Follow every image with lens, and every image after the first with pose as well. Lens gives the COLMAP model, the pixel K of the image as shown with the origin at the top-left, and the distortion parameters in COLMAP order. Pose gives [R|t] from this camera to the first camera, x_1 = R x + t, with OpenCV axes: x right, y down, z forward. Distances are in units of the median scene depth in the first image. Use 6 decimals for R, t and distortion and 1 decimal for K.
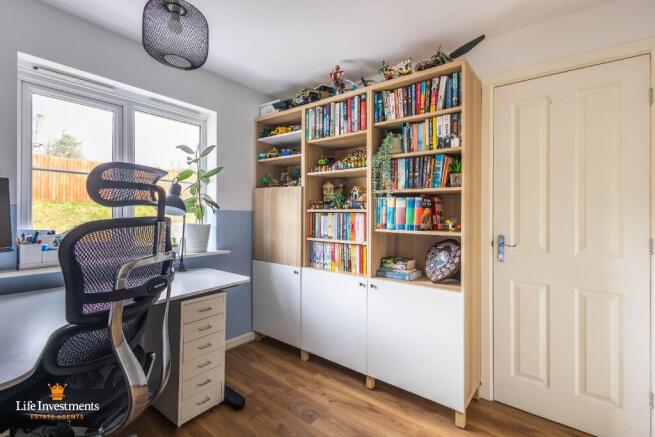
lens RADIAL K [[305.2, 0, 324.4], [0, 305.2, 210.2], [0, 0, 1]] dist [0.001808, -0.000203]
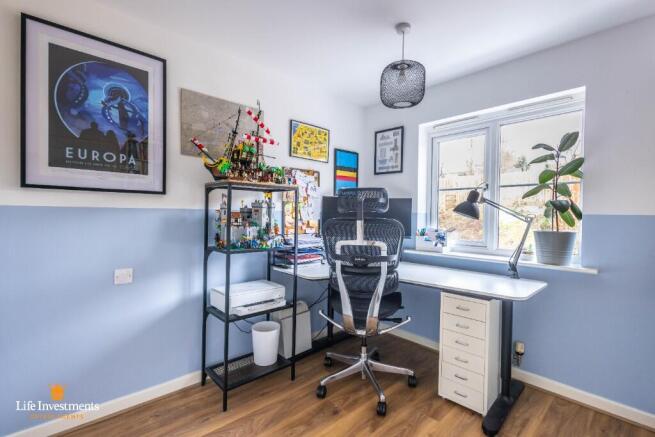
lens RADIAL K [[300.8, 0, 327.5], [0, 300.8, 218.5], [0, 0, 1]] dist [-0.000814, -0.000350]
pose [[-0.160632, -0.003457, -0.987008, 0.683925], [-0.001150, 0.999994, -0.003315, 0.017297], [0.987014, 0.000602, -0.160635, 0.680592]]
